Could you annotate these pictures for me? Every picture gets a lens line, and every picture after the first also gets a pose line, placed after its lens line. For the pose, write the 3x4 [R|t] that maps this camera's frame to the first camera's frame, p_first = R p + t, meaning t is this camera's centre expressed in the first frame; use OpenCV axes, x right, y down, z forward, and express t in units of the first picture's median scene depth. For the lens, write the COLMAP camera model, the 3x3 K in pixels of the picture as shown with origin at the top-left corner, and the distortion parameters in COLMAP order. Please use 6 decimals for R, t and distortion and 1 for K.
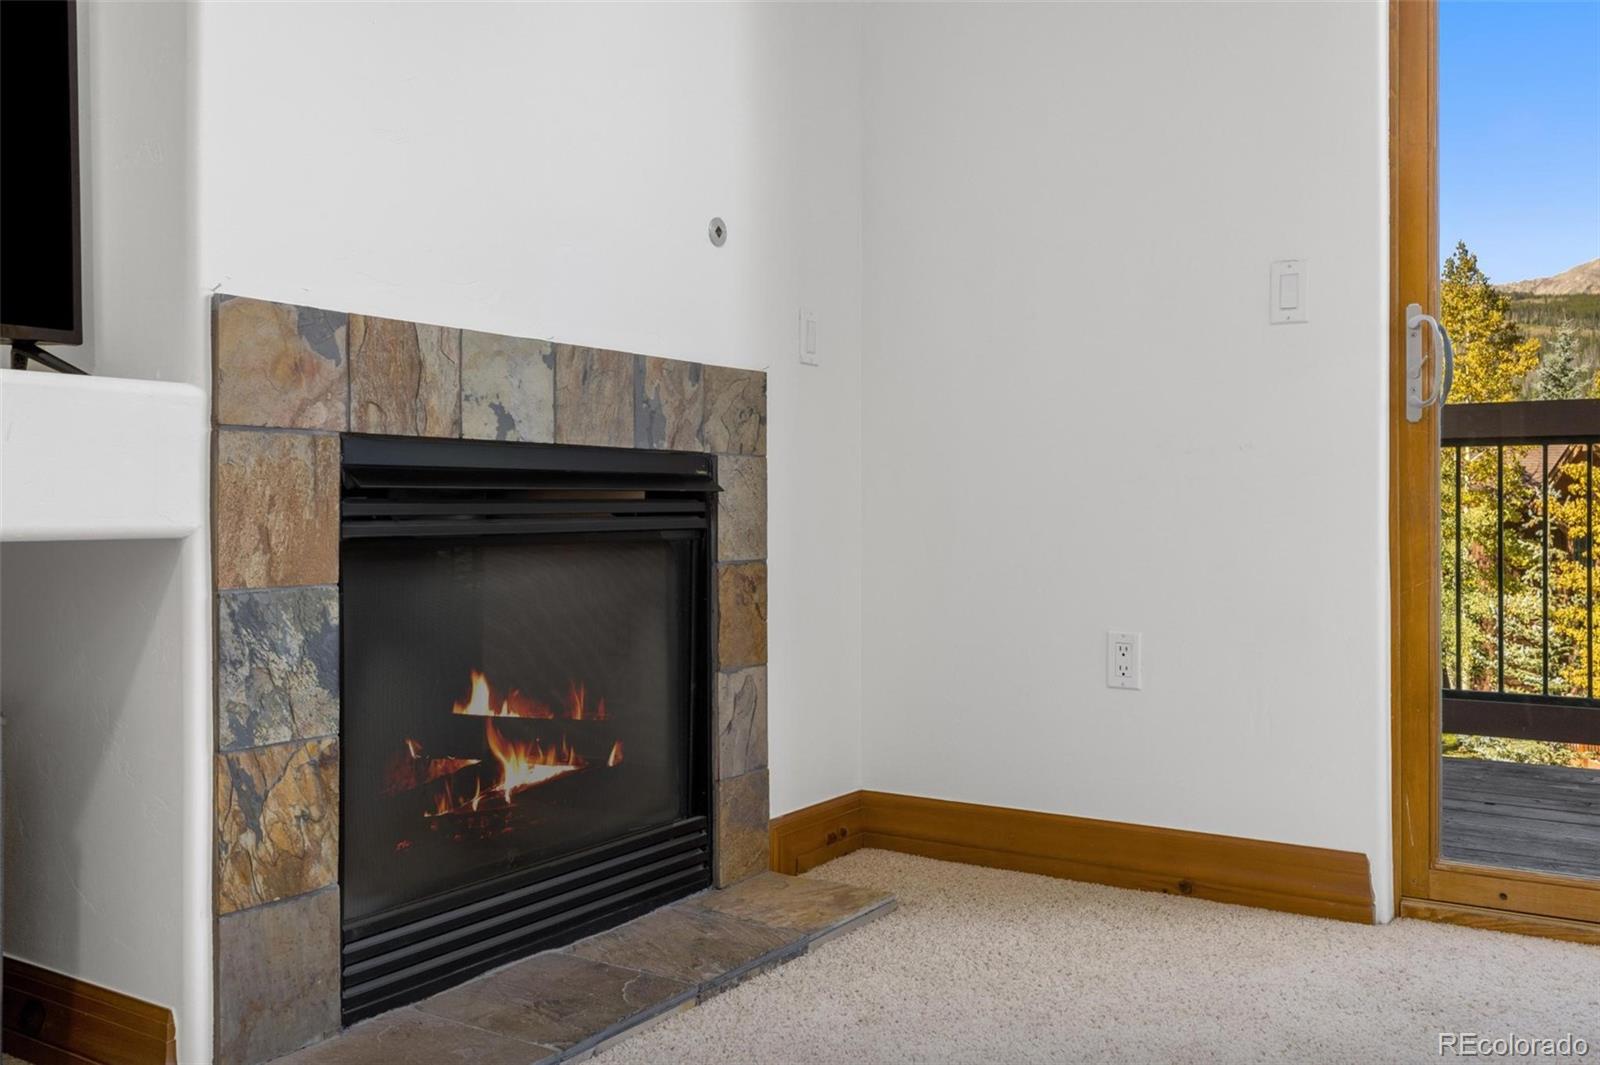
lens RADIAL K [[1415.9, 0, 799.2], [0, 1415.9, 522.2], [0, 0, 1]] dist [0.006544, 0.006664]
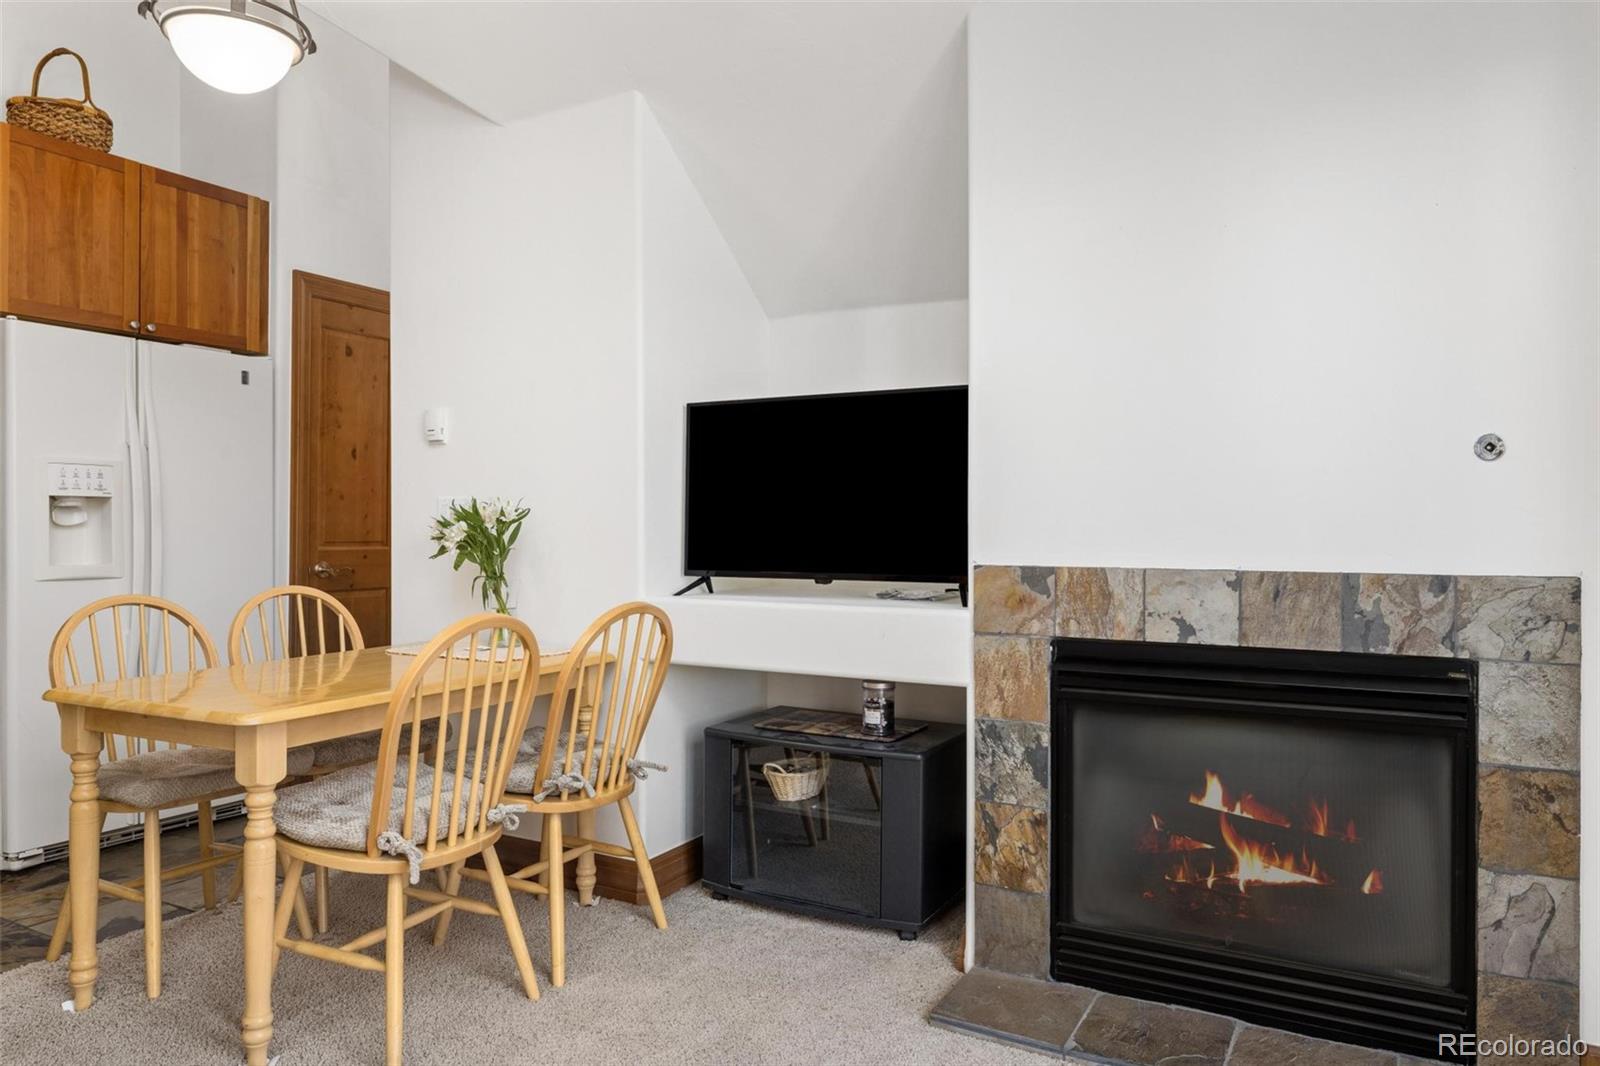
lens RADIAL K [[1058.7, 0, 798.3], [0, 1058.7, 529.8], [0, 0, 1]] dist [0.002524, 0.002052]
pose [[0.068962, 0.006497, -0.997598, 0.848283], [-0.008443, 0.999947, 0.005928, -0.177871], [0.997584, 0.008013, 0.069013, 0.536815]]
